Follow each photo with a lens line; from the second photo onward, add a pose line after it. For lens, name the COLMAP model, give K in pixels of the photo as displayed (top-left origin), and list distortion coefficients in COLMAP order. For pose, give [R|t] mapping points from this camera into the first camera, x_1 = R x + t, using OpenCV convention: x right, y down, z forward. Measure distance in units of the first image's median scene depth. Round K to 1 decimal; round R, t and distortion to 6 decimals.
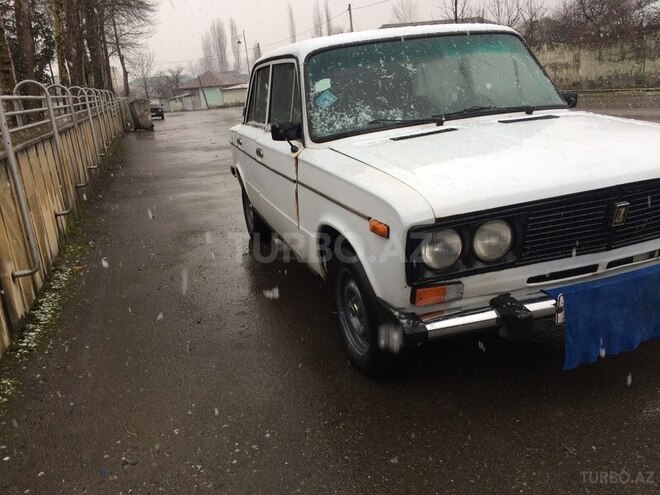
lens RADIAL K [[557.8, 0, 330.0], [0, 557.8, 247.5], [0, 0, 1]] dist [0.072229, -0.095539]
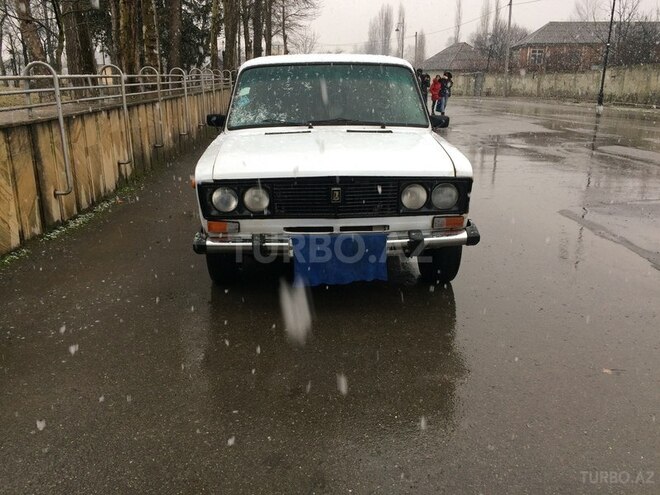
lens RADIAL K [[557.8, 0, 330.0], [0, 557.8, 247.5], [0, 0, 1]] dist [0.072229, -0.095539]
pose [[0.959604, 0.161246, -0.230563, 0.618599], [-0.156579, 0.986914, 0.038521, 0.020377], [0.233757, -0.000863, 0.972295, -0.377406]]
